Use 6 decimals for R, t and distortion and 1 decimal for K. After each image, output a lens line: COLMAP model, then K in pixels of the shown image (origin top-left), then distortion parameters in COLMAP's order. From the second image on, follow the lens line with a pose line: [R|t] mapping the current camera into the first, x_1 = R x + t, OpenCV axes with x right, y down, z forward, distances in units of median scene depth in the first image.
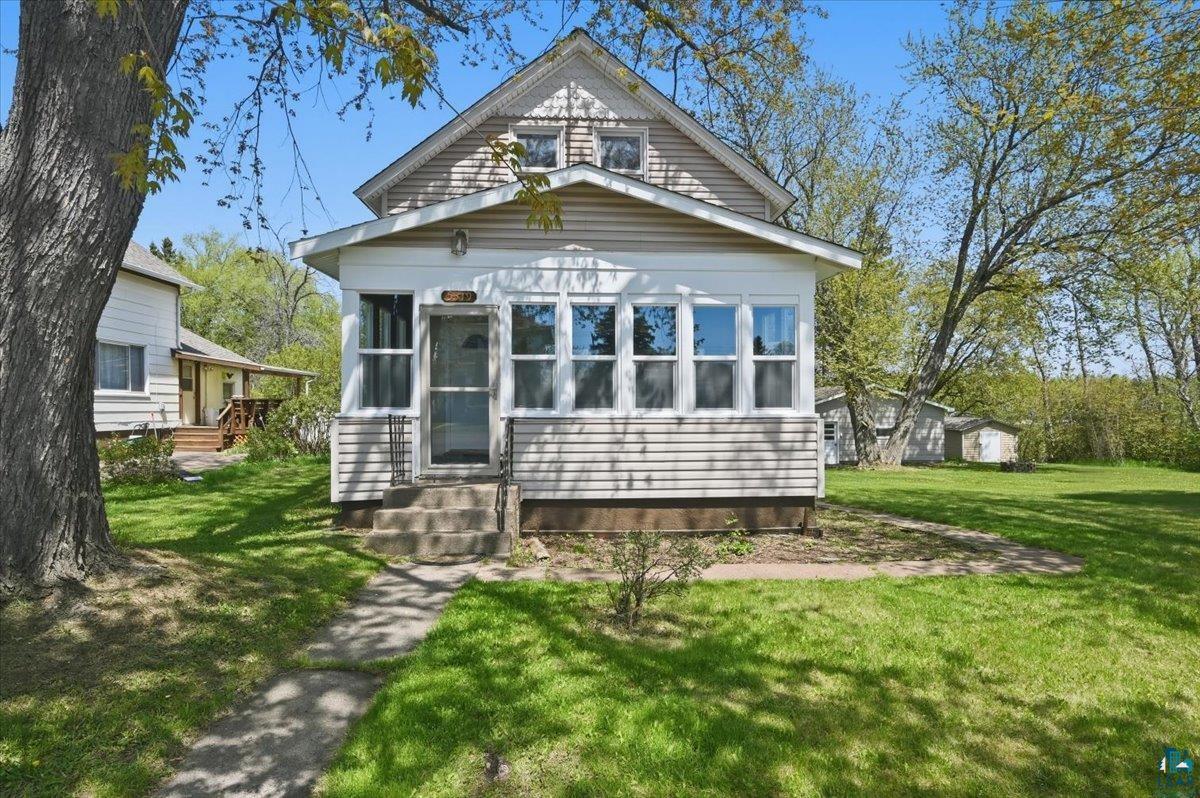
lens RADIAL K [[574.1, 0, 601.2], [0, 574.1, 406.5], [0, 0, 1]] dist [-0.000004, -0.000185]
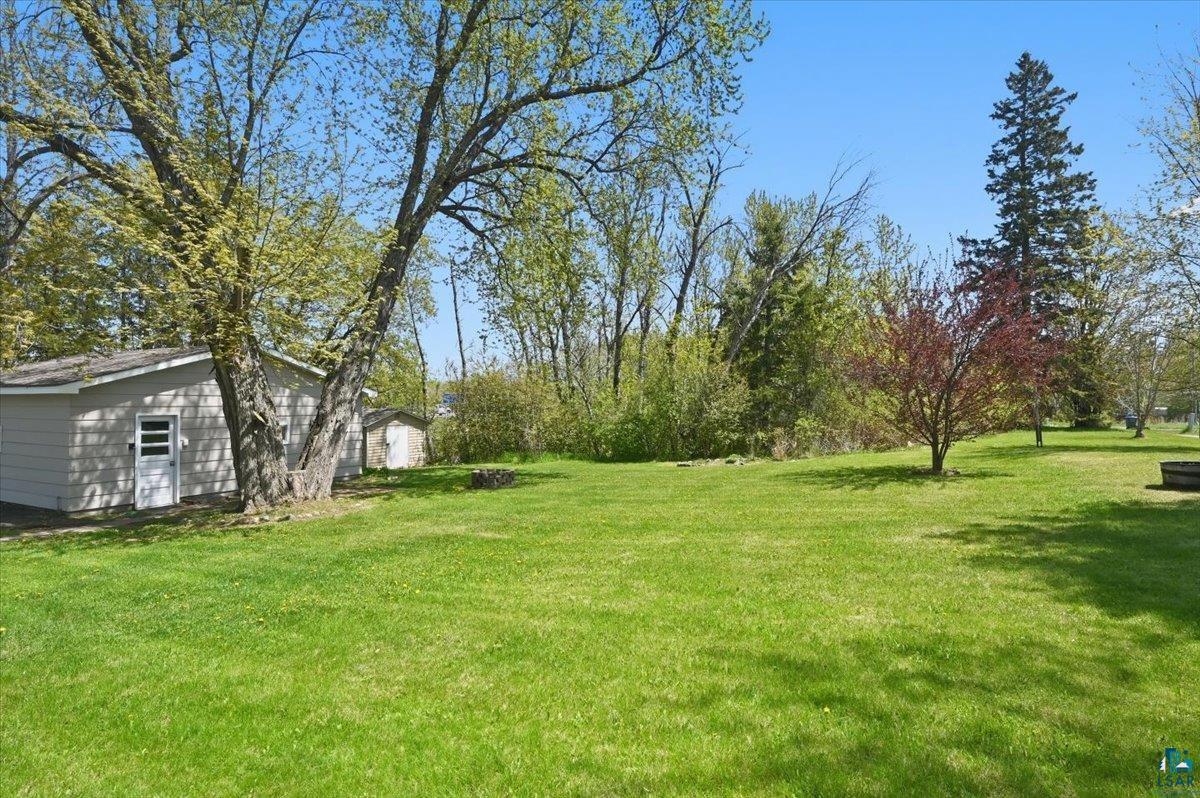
lens RADIAL K [[574.1, 0, 599.1], [0, 574.1, 404.0], [0, 0, 1]] dist [-0.000004, -0.000185]
pose [[0.483228, 0.002233, 0.875492, 0.187013], [0.000533, 0.999996, -0.002845, 0.021176], [-0.875494, 0.001841, 0.483225, 0.533980]]
